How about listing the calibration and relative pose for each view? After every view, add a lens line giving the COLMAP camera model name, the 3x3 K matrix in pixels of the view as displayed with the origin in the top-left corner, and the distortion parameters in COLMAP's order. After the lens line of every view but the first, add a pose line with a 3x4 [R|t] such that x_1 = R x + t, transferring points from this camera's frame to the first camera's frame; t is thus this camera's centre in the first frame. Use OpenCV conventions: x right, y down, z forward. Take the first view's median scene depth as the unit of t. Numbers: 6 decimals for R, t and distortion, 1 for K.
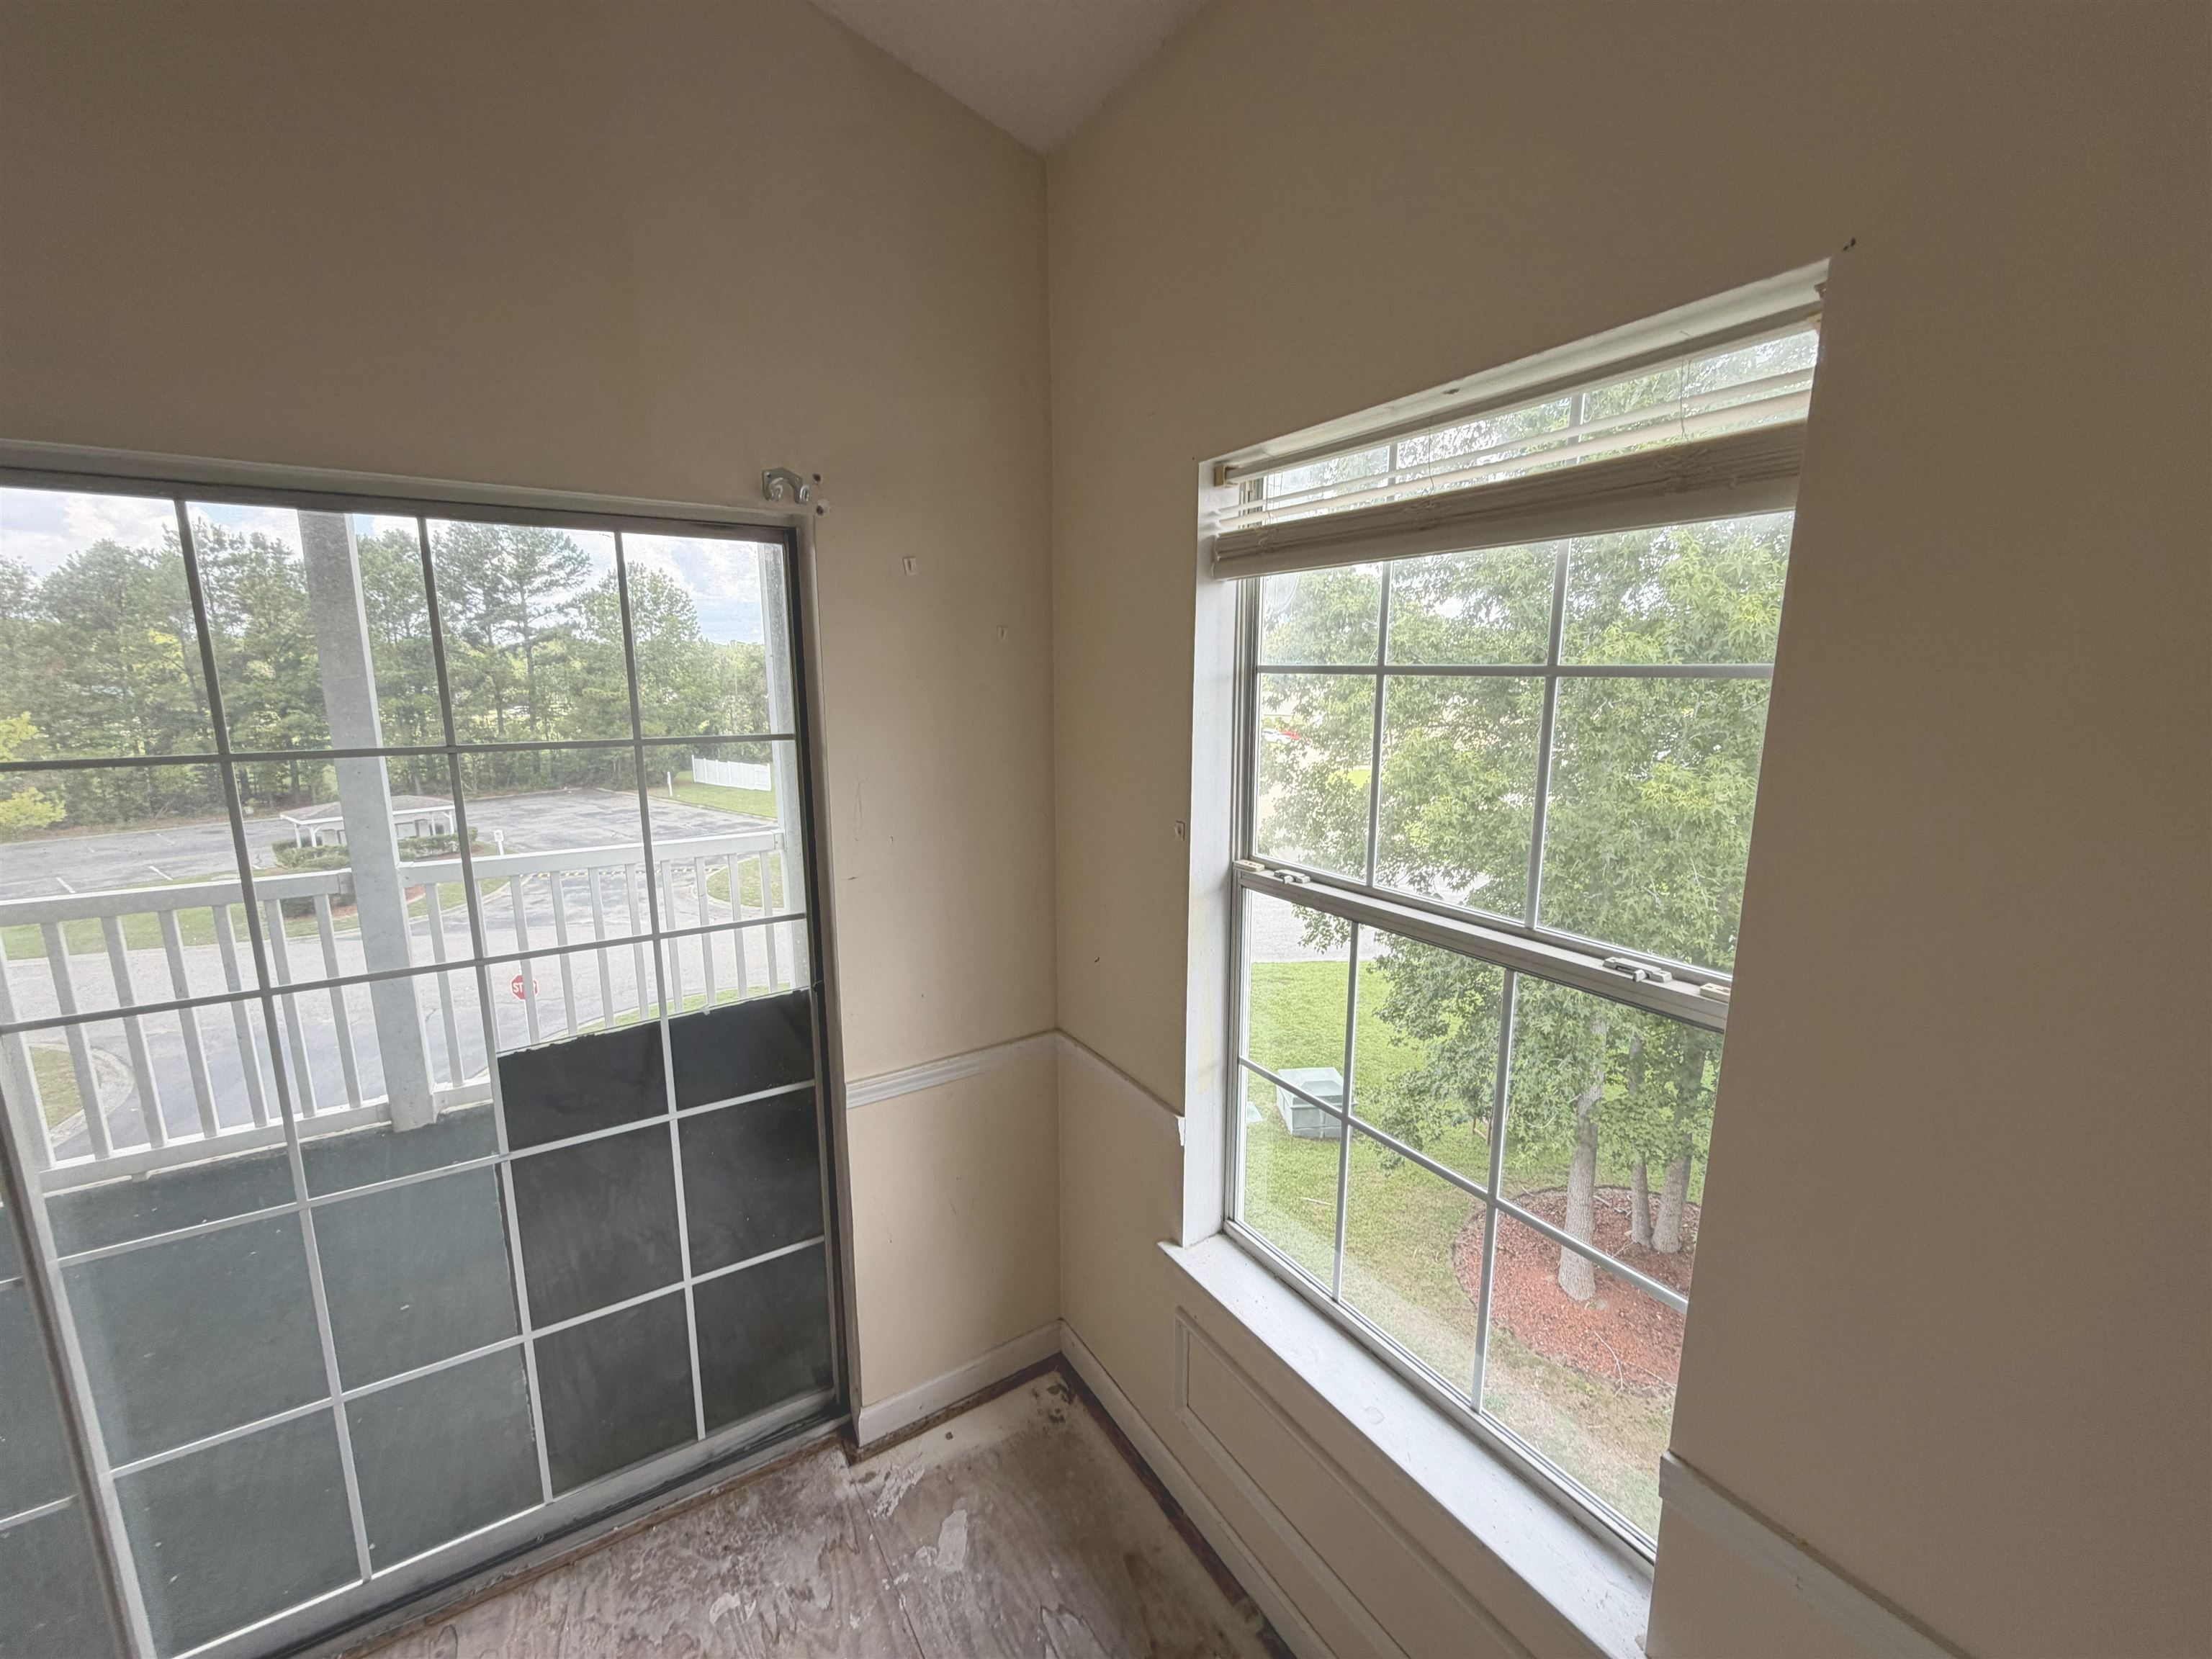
lens RADIAL K [[887.6, 0, 1104.3], [0, 887.6, 826.5], [0, 0, 1]] dist [-0.001333, 0.000266]
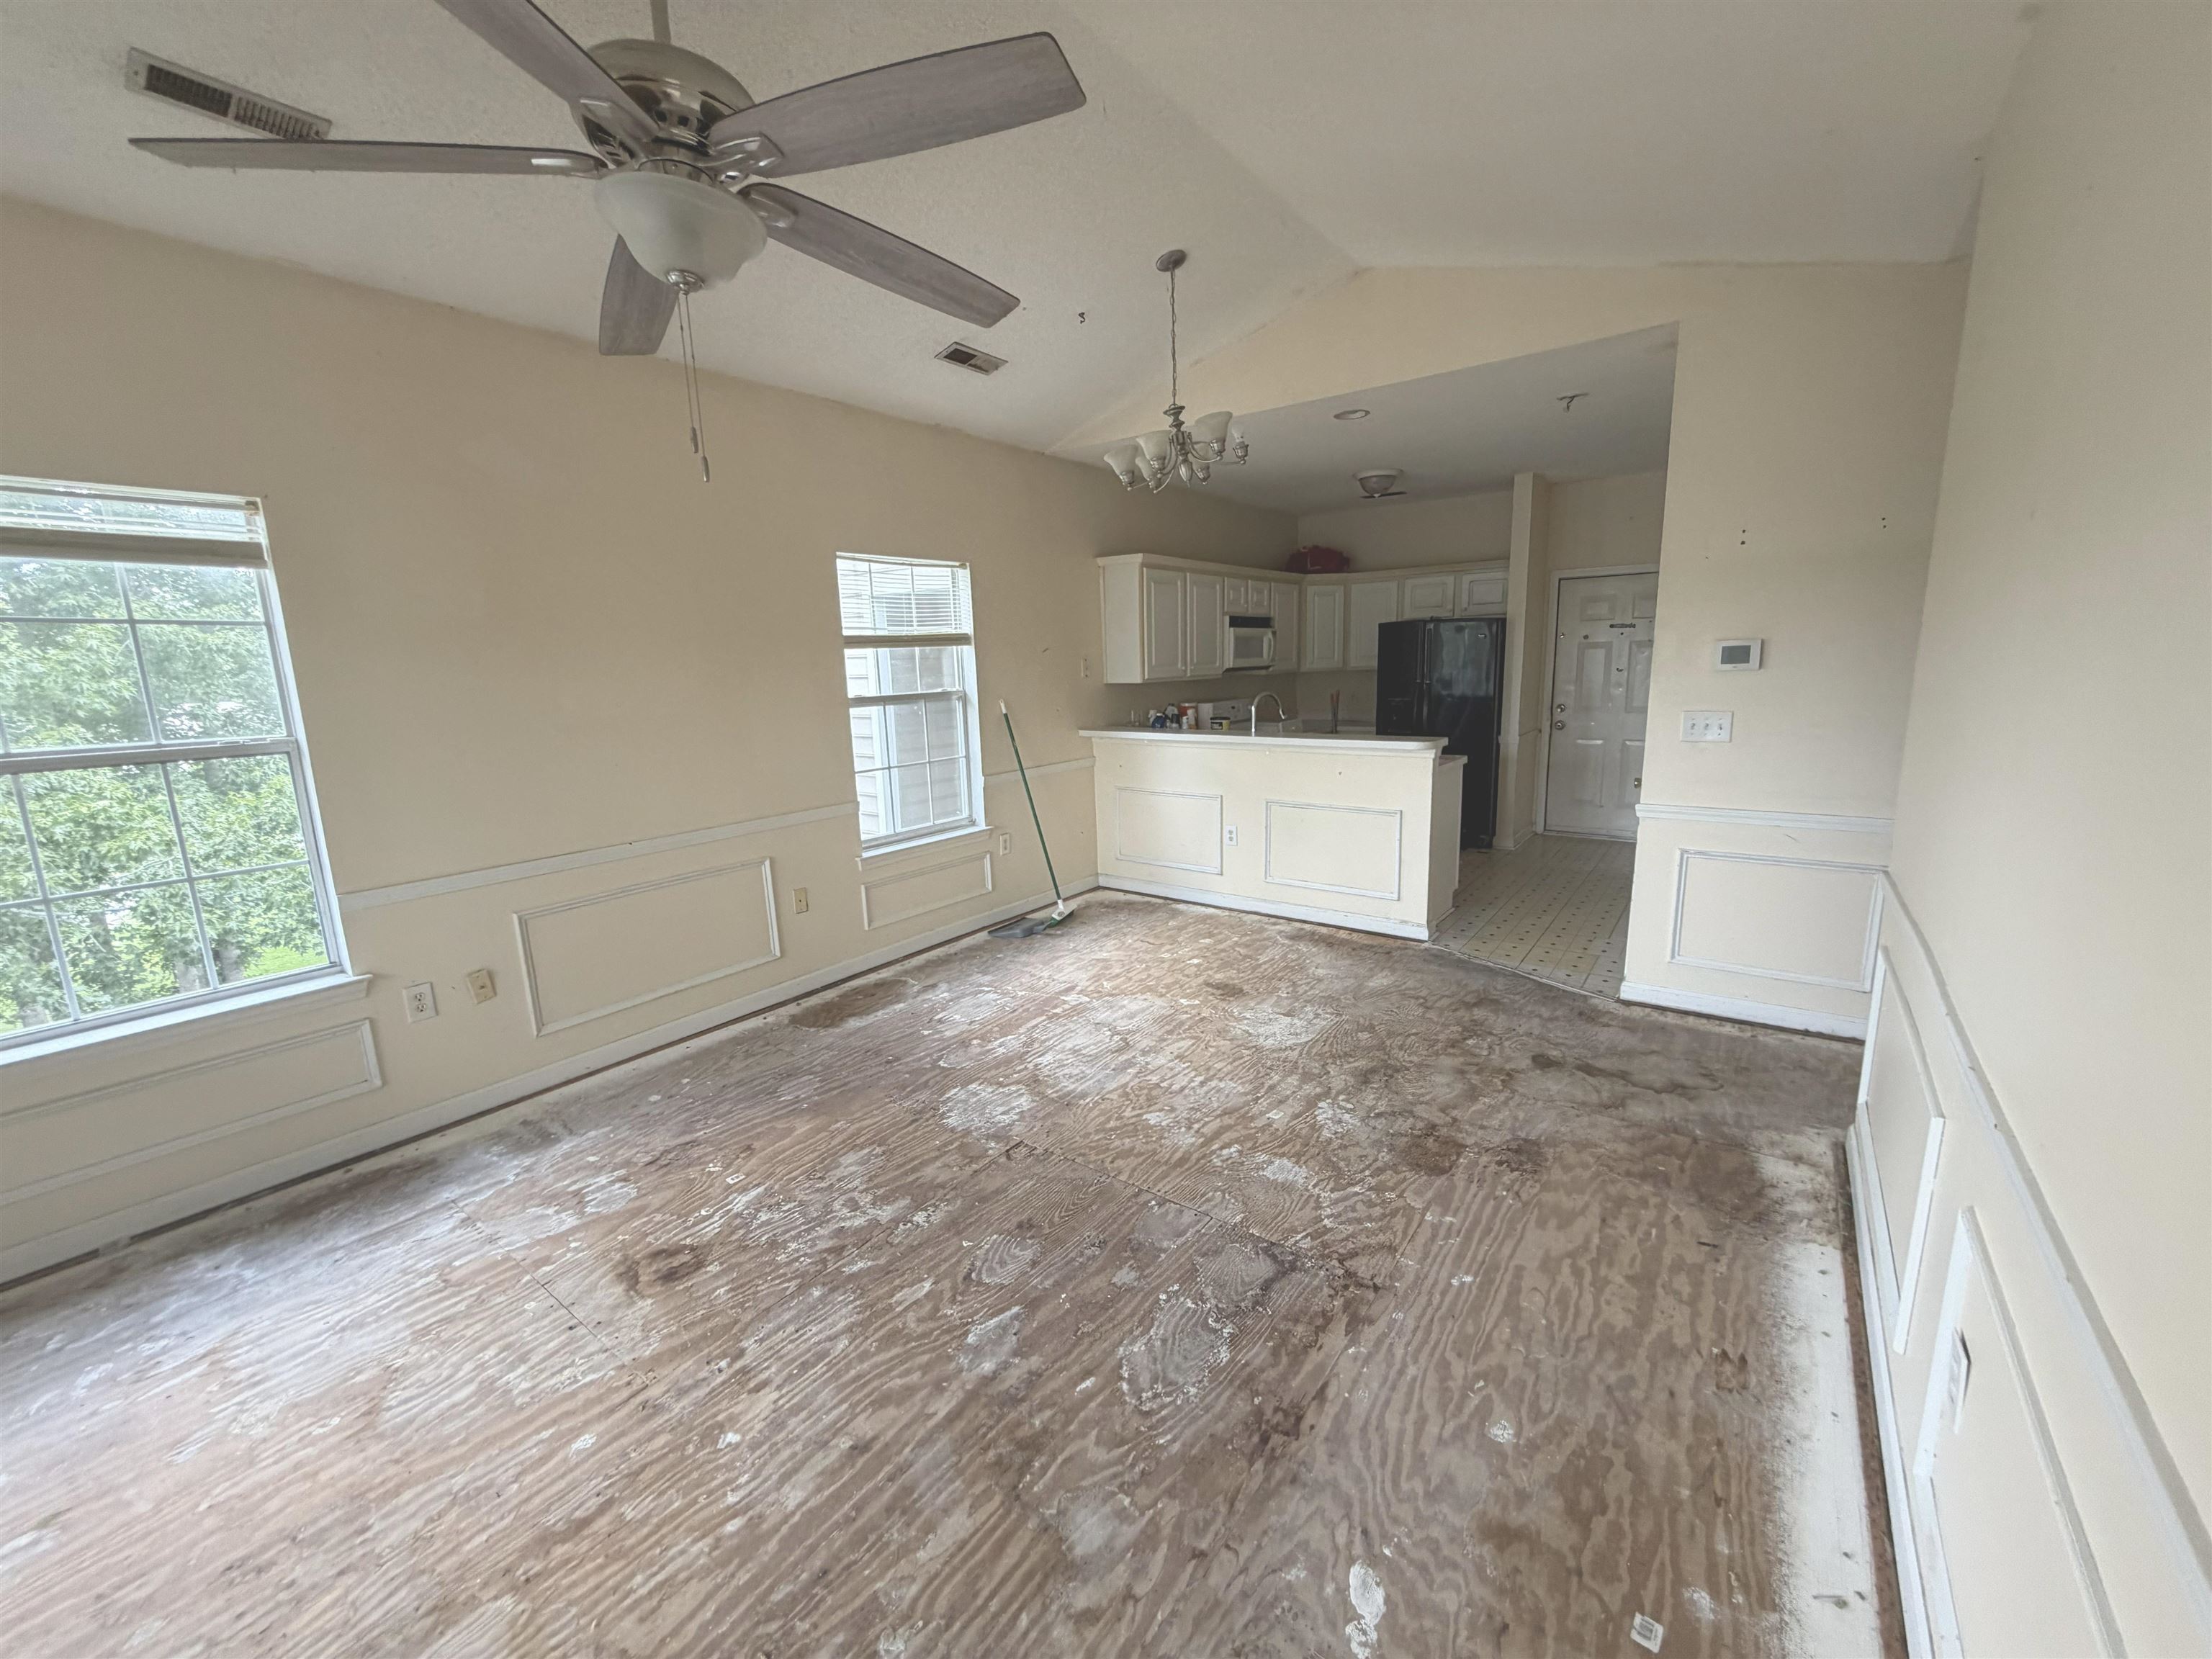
lens RADIAL K [[883.9, 0, 1103.0], [0, 883.9, 828.6], [0, 0, 1]] dist [-0.000072, 0.000245]
pose [[-0.355380, -0.160874, 0.920774, -0.090463], [0.192941, 0.951238, 0.240664, 0.009139], [-0.914592, 0.263182, -0.307012, -0.014254]]
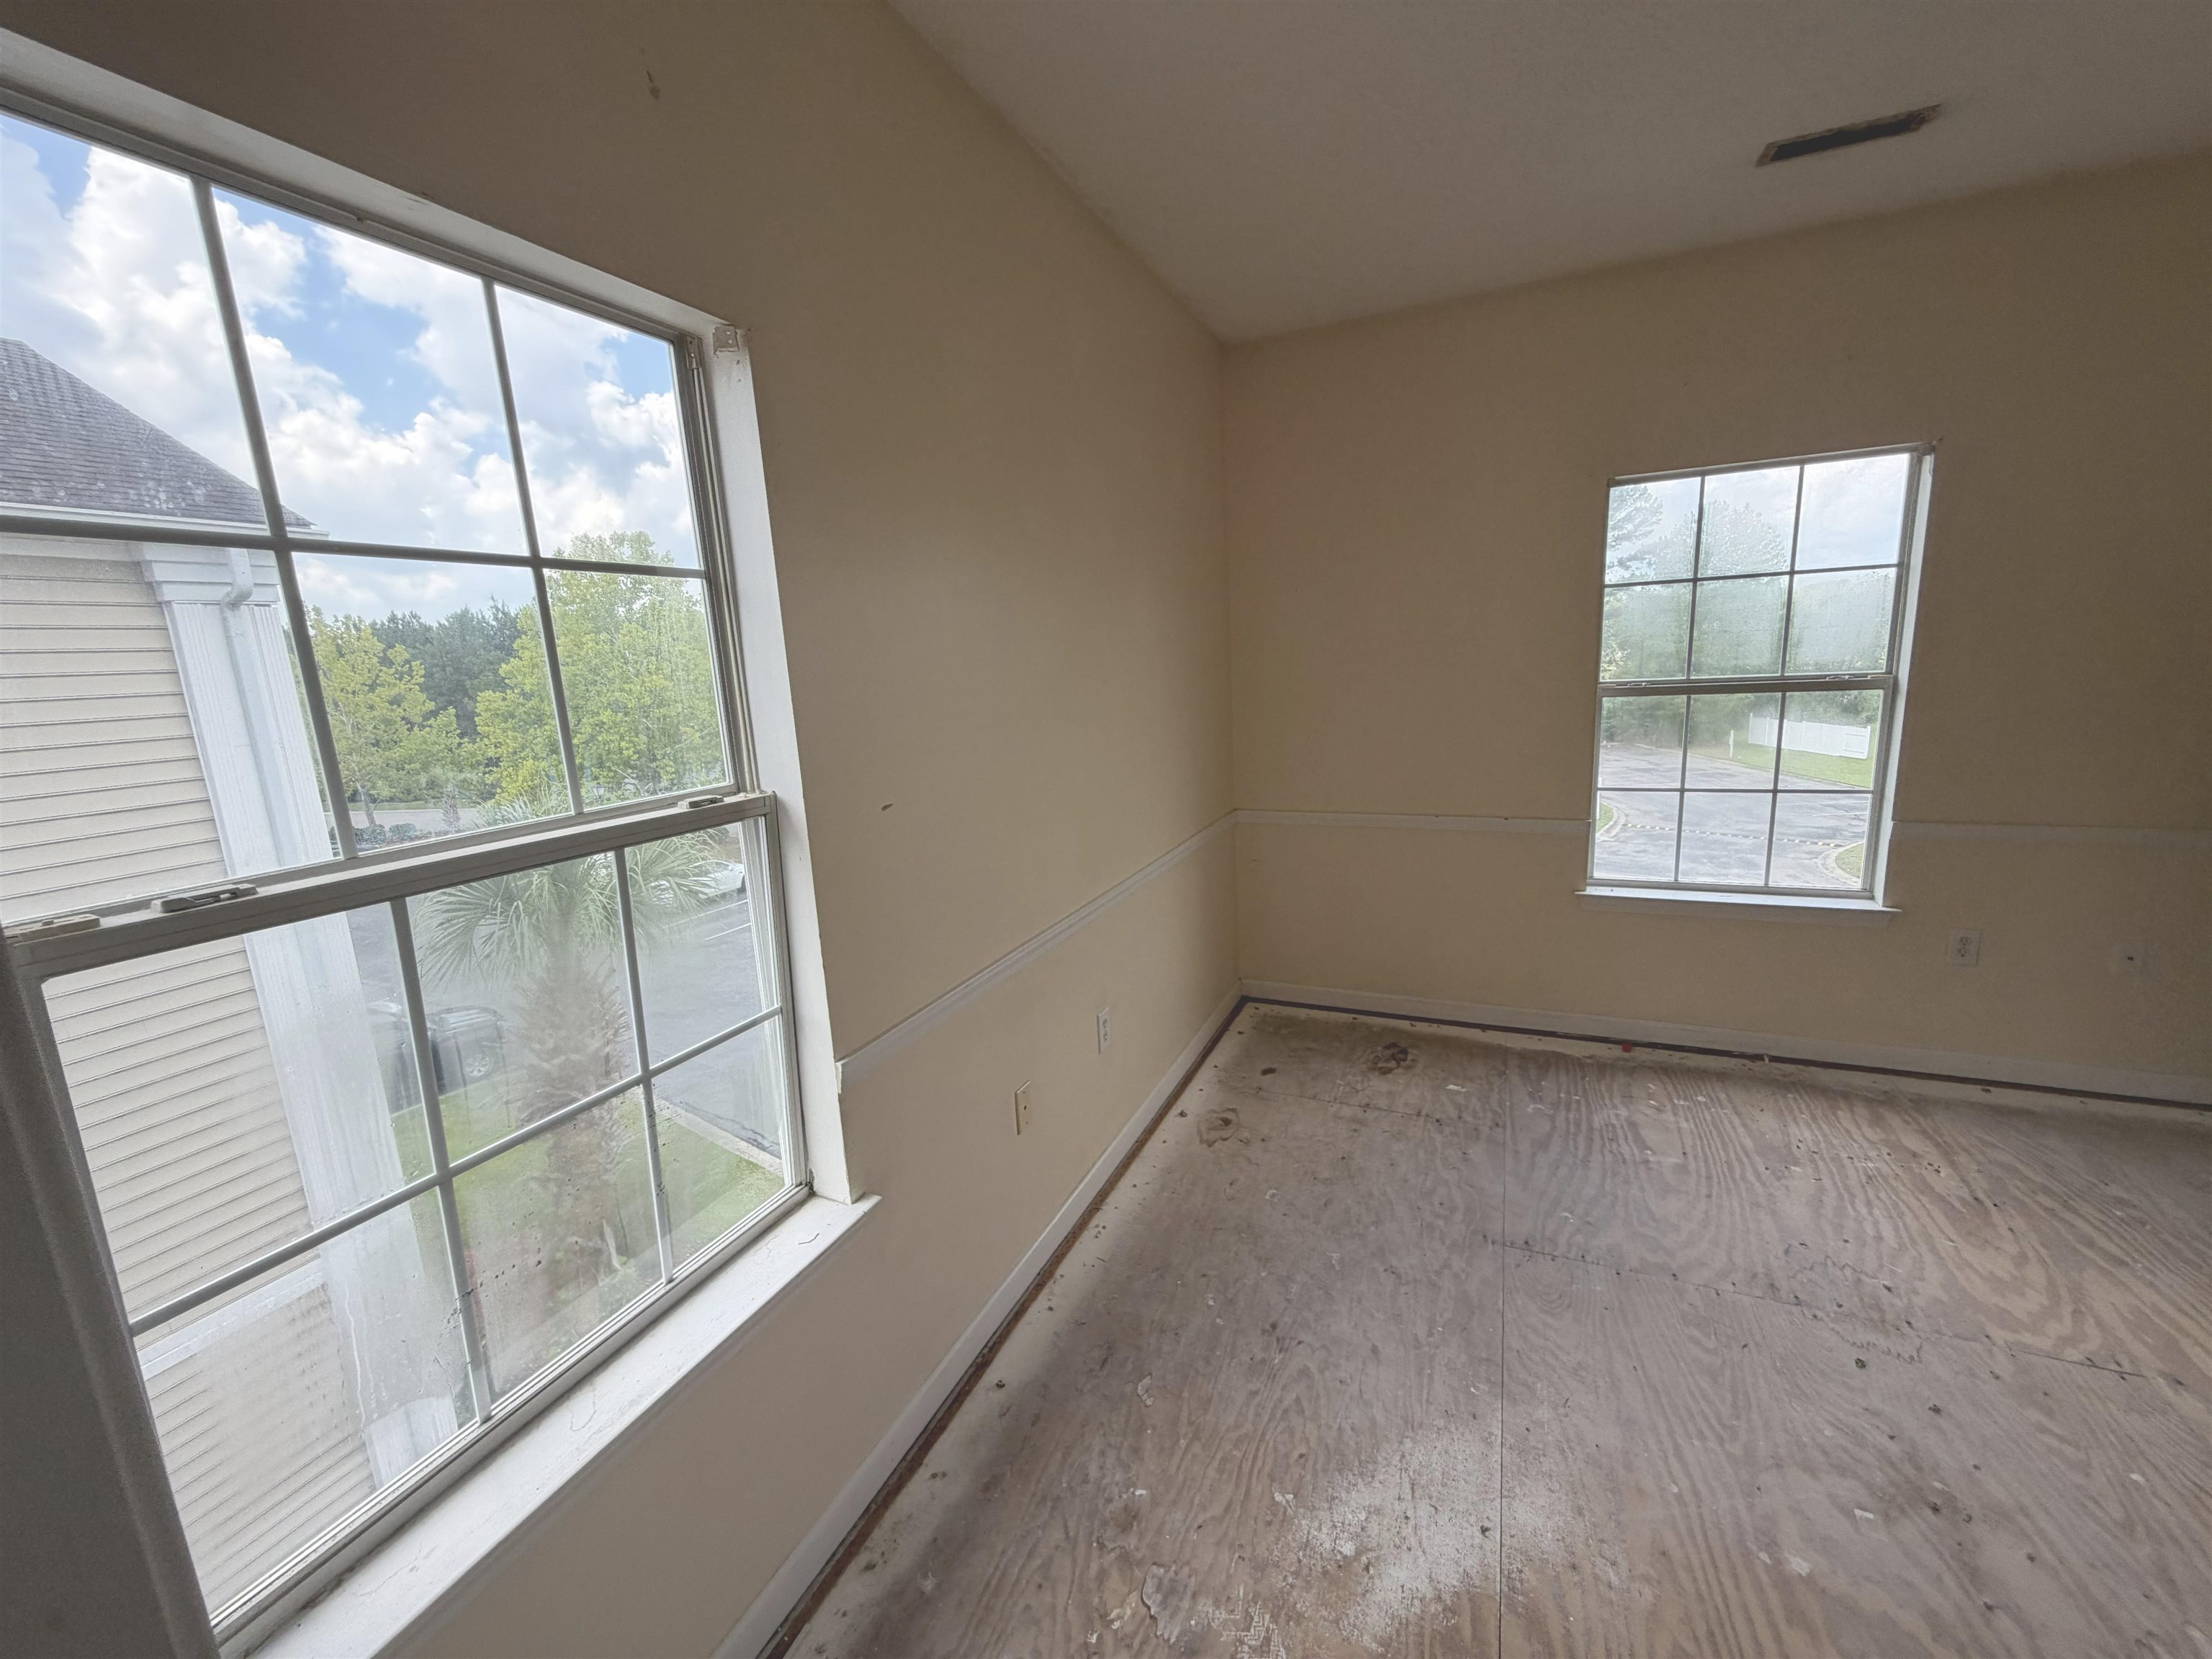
lens RADIAL K [[884.7, 0, 1103.0], [0, 884.7, 828.2], [0, 0, 1]] dist [0.000084, 0.000378]
pose [[0.551554, 0.133124, -0.823448, -0.162061], [-0.094161, 0.990809, 0.097110, 0.020205], [0.828808, 0.023975, 0.559019, -0.080268]]
